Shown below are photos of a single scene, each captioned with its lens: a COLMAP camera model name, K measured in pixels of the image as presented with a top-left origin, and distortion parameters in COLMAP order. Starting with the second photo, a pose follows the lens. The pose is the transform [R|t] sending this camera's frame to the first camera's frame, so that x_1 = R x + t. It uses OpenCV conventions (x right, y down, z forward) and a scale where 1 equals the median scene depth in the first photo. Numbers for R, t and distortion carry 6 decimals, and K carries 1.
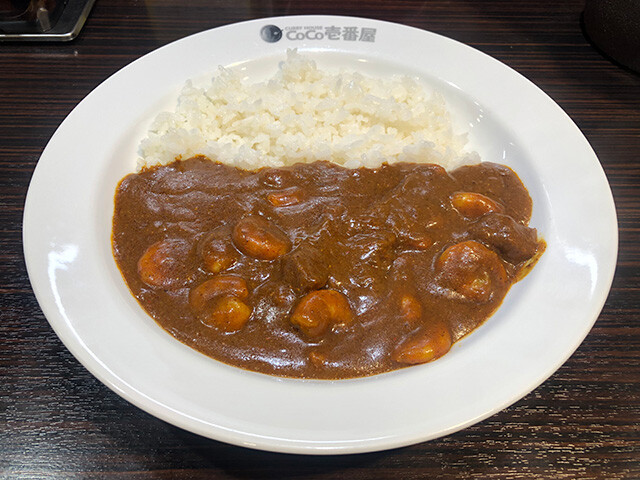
lens RADIAL K [[544.7, 0, 320.0], [0, 544.7, 240.0], [0, 0, 1]] dist [-0.017182, -0.006027]
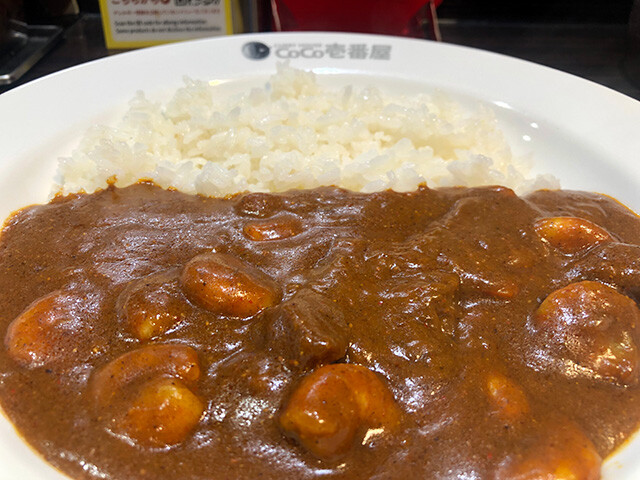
lens RADIAL K [[544.7, 0, 320.0], [0, 544.7, 240.0], [0, 0, 1]] dist [-0.017182, -0.006027]
pose [[0.999735, -0.011343, 0.020018, -0.020170], [0.015935, 0.968938, -0.246789, 0.085041], [-0.016597, 0.247043, 0.968862, 0.367472]]
